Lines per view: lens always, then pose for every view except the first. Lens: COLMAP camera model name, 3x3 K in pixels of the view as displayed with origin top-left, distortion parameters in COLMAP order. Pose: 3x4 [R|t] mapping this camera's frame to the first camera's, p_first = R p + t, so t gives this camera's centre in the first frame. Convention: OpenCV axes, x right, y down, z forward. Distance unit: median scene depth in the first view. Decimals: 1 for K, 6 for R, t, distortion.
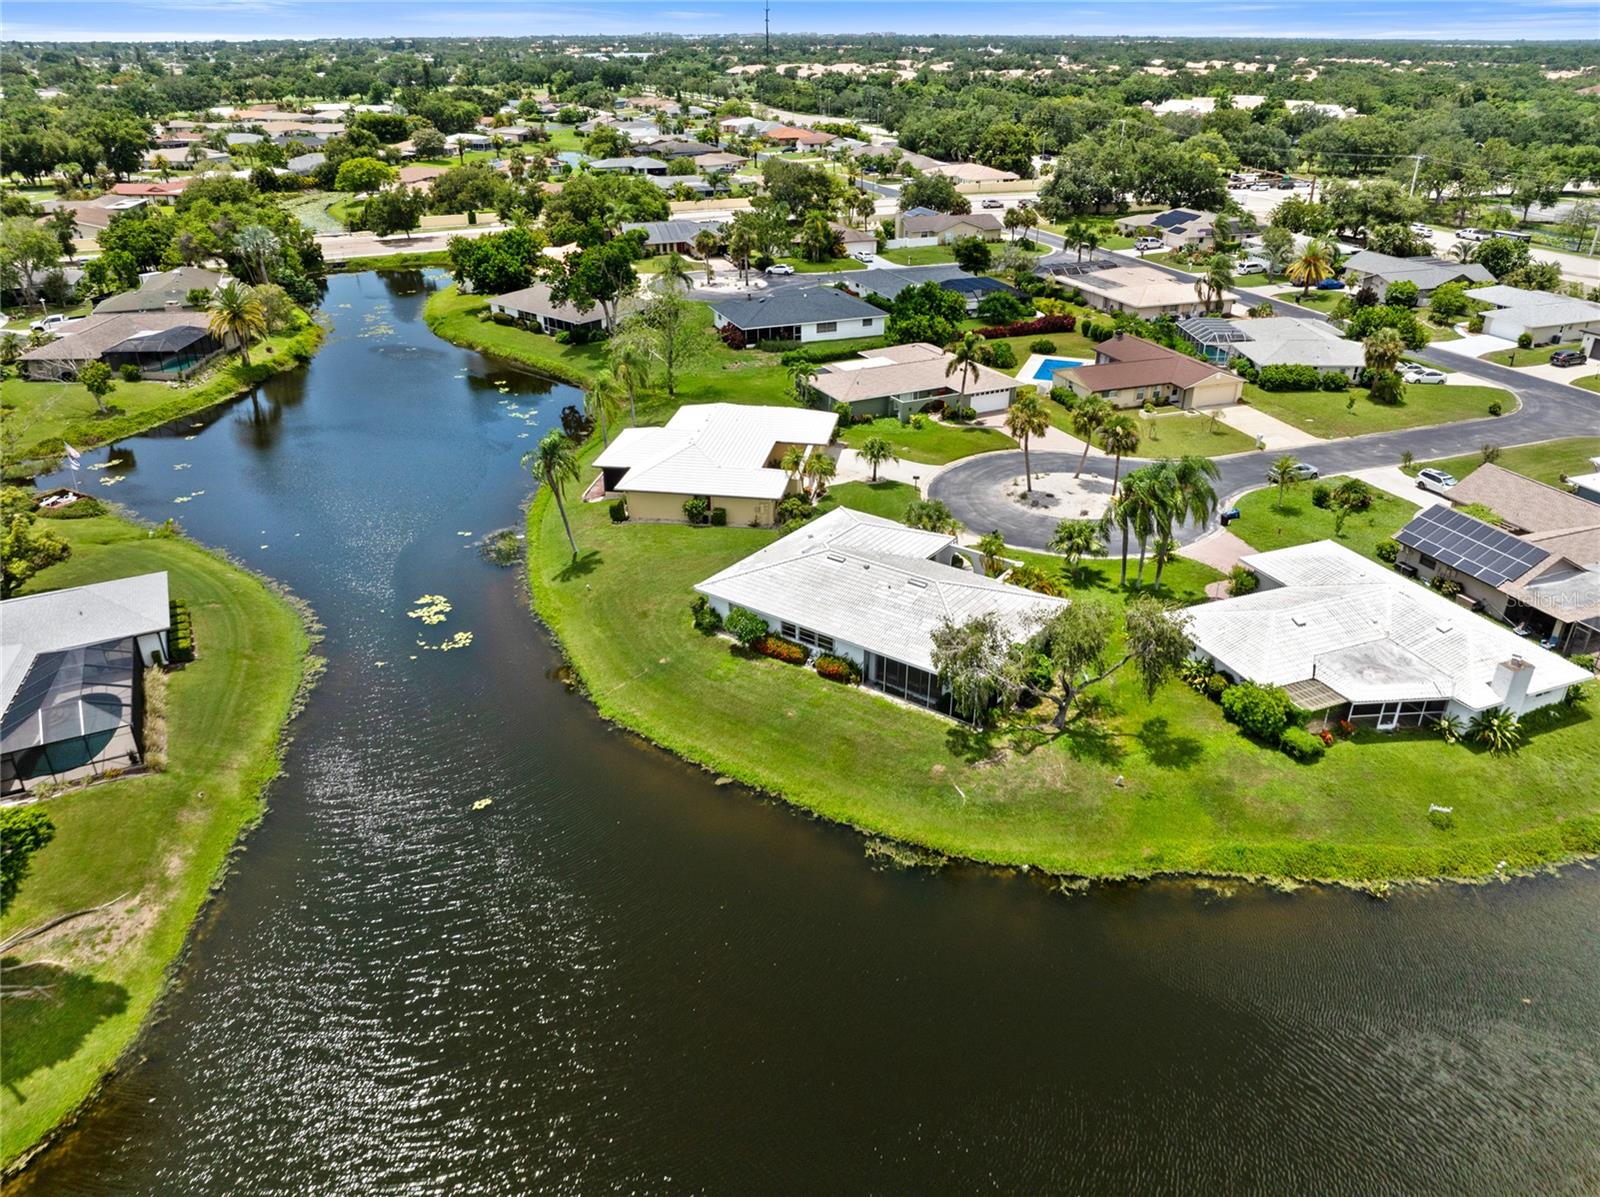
lens RADIAL K [[1115.6, 0, 800.0], [0, 1115.6, 598.5], [0, 0, 1]] dist [-0.042201, -0.003390]
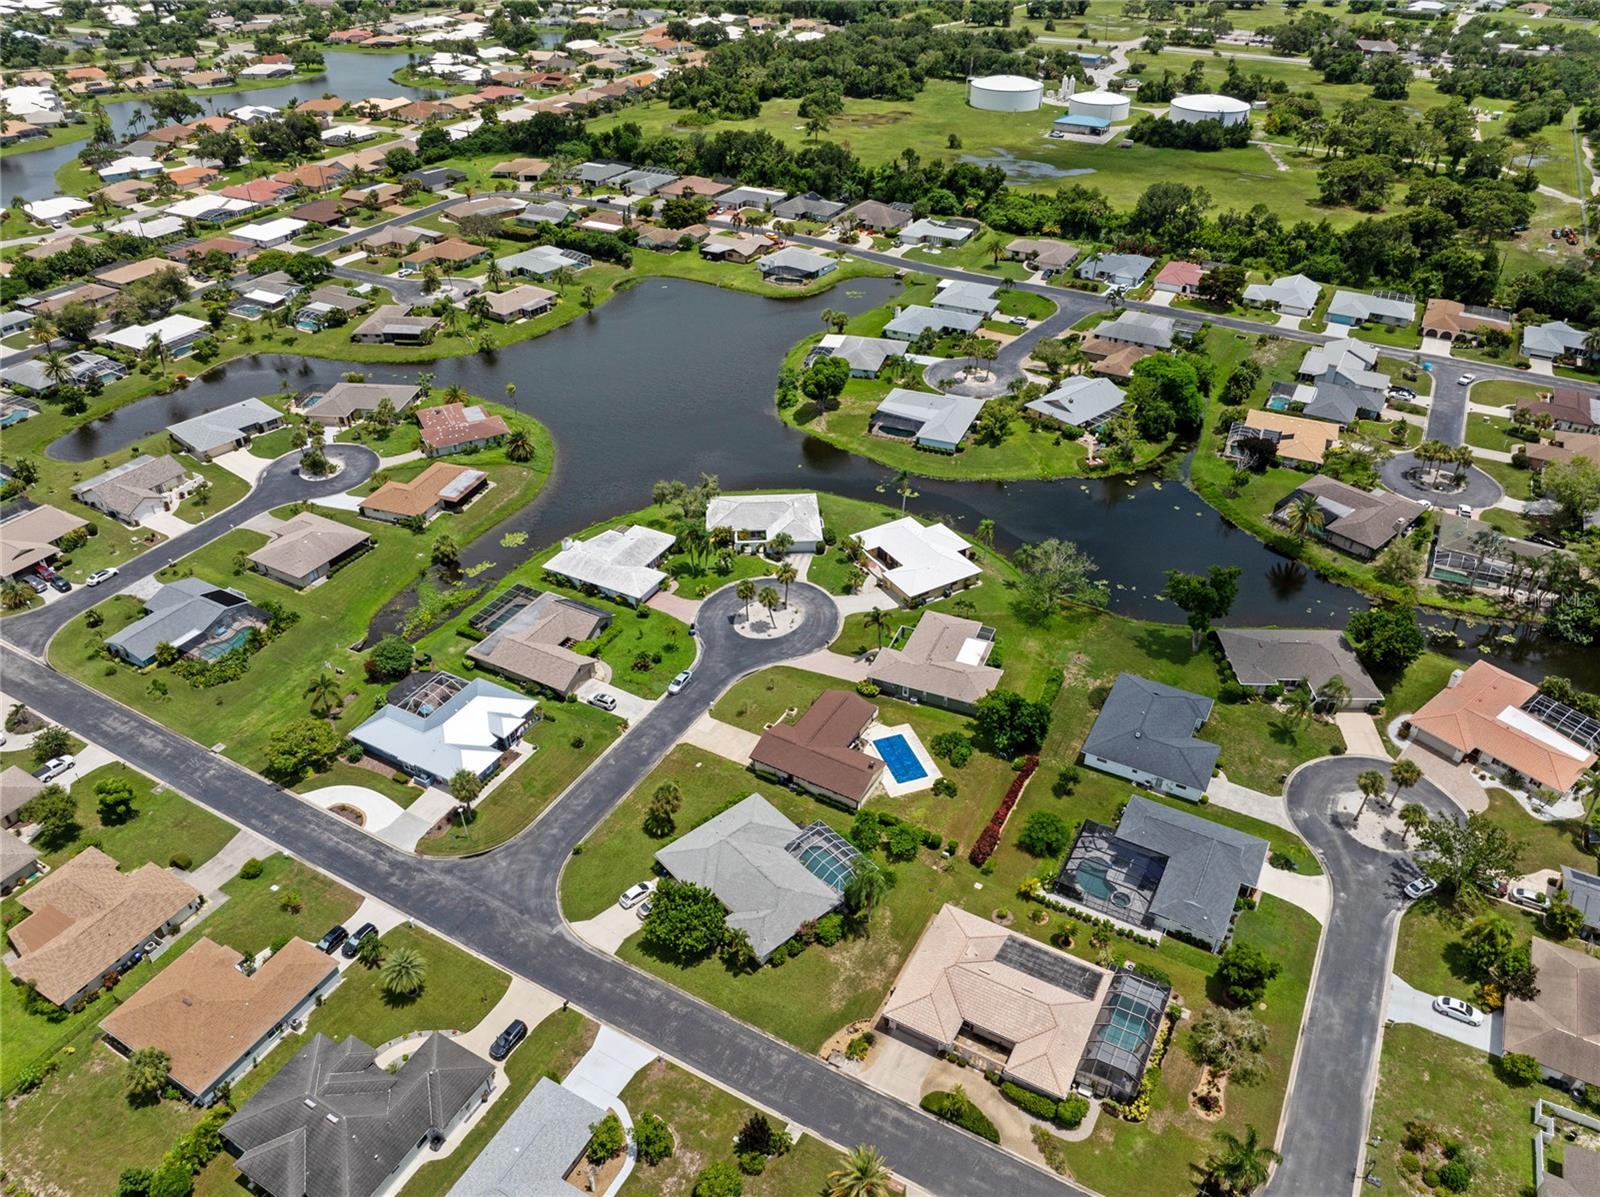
lens RADIAL K [[1115.6, 0, 800.0], [0, 1115.6, 598.5], [0, 0, 1]] dist [-0.042201, -0.003390]
pose [[-0.769975, 0.370226, -0.519684, 1.013882], [-0.283710, 0.530876, 0.798549, -1.422933], [0.571531, 0.762302, -0.303724, 1.346012]]
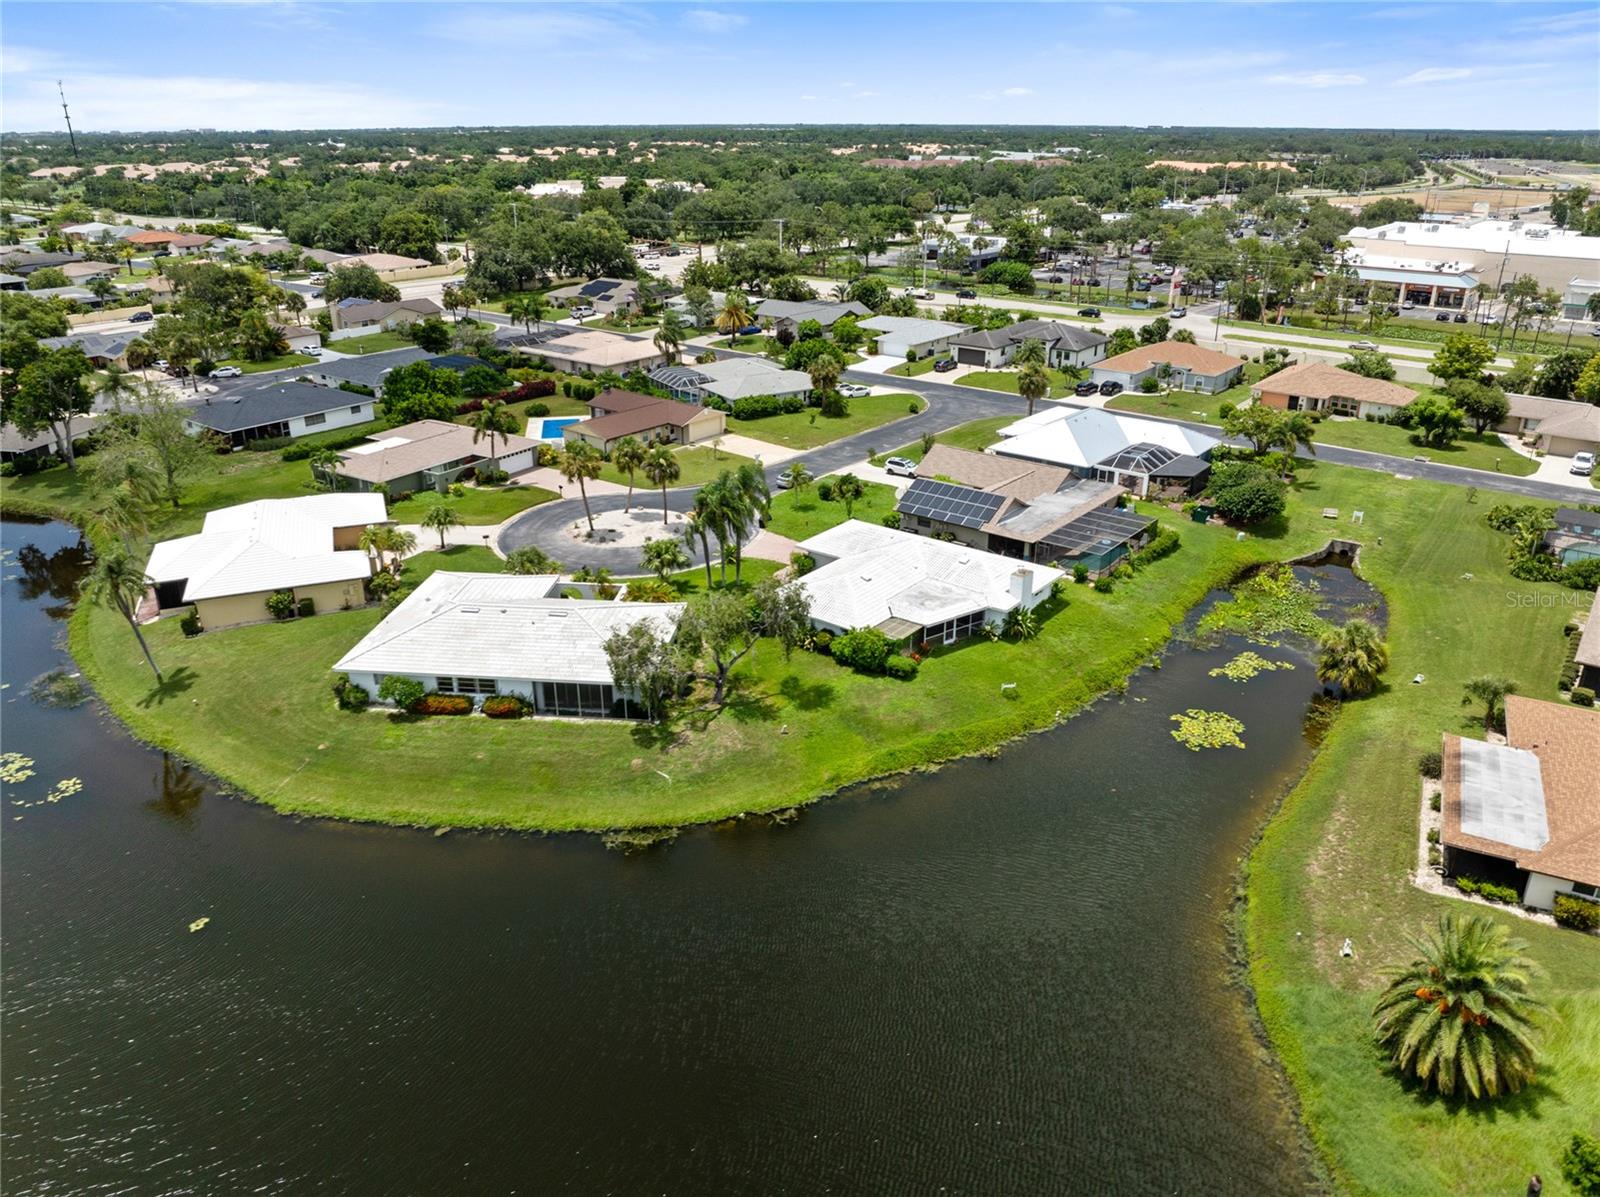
lens RADIAL K [[1115.6, 0, 800.0], [0, 1115.6, 598.5], [0, 0, 1]] dist [-0.042201, -0.003390]
pose [[0.861419, -0.198671, 0.467425, -0.119700], [0.230432, 0.973025, -0.011096, 0.023299], [-0.452612, 0.117268, 0.883963, -0.042410]]
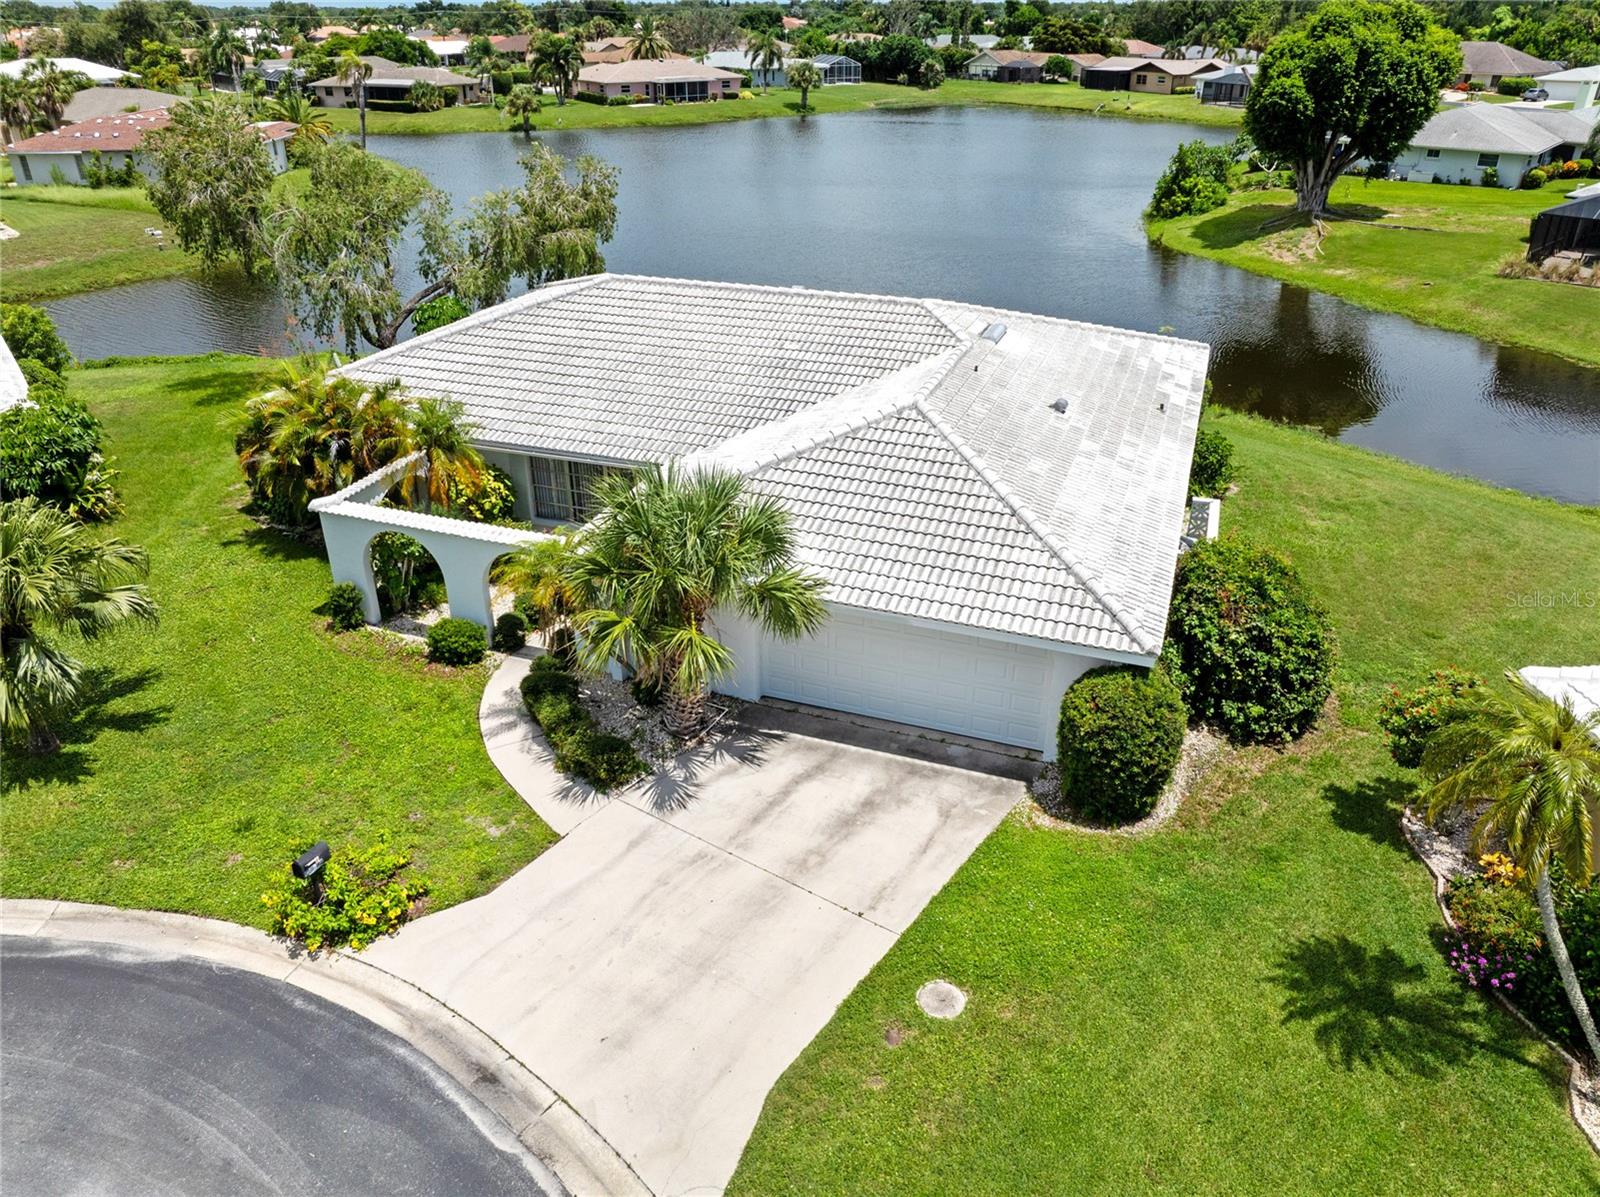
lens RADIAL K [[1133.7, 0, 800.0], [0, 1133.7, 598.5], [0, 0, 1]] dist [-0.059774, 0.040144]
pose [[-0.961126, 0.140372, -0.237766, 0.103487], [-0.115508, 0.577742, 0.808005, -0.175556], [0.250789, 0.804058, -0.539069, 0.815409]]
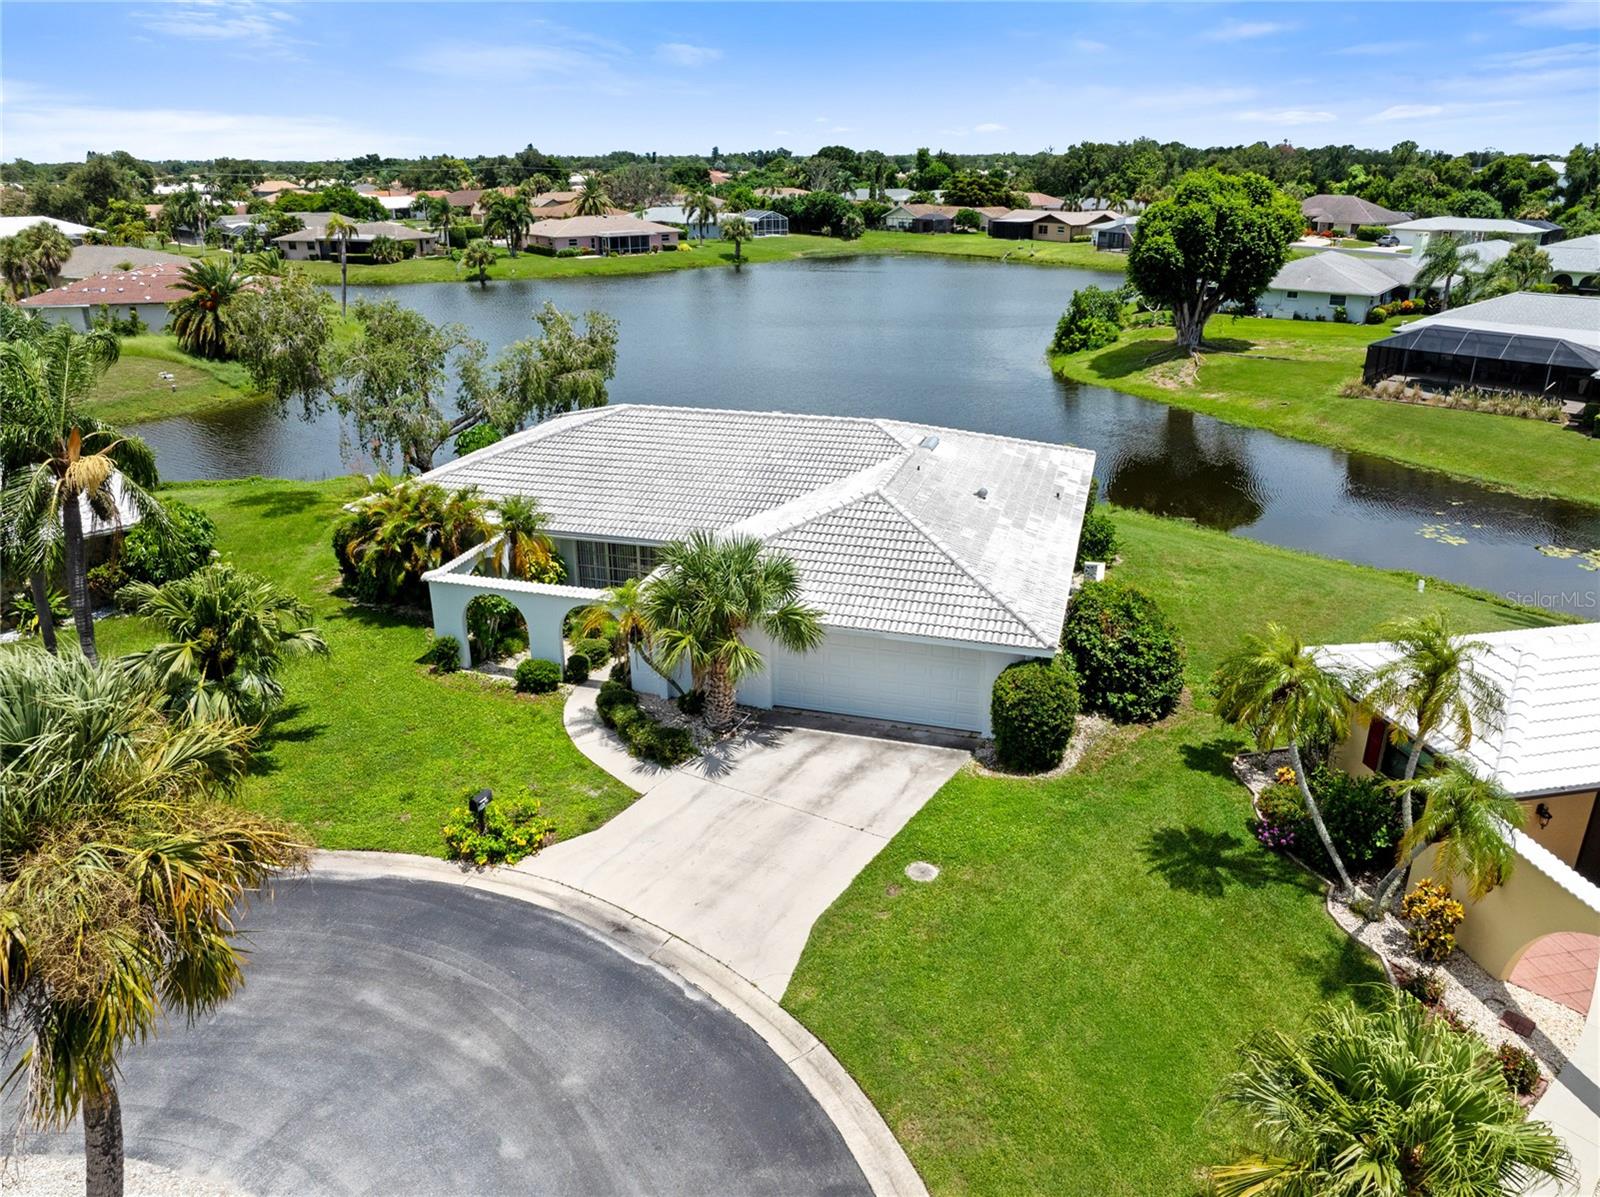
lens RADIAL K [[1128.7, 0, 800.0], [0, 1128.7, 598.5], [0, 0, 1]] dist [-0.034198, 0.002623]
pose [[-0.940866, 0.135878, -0.310335, 0.135368], [-0.144005, 0.668757, 0.729401, -0.213298], [0.306648, 0.730959, -0.609644, 0.861886]]
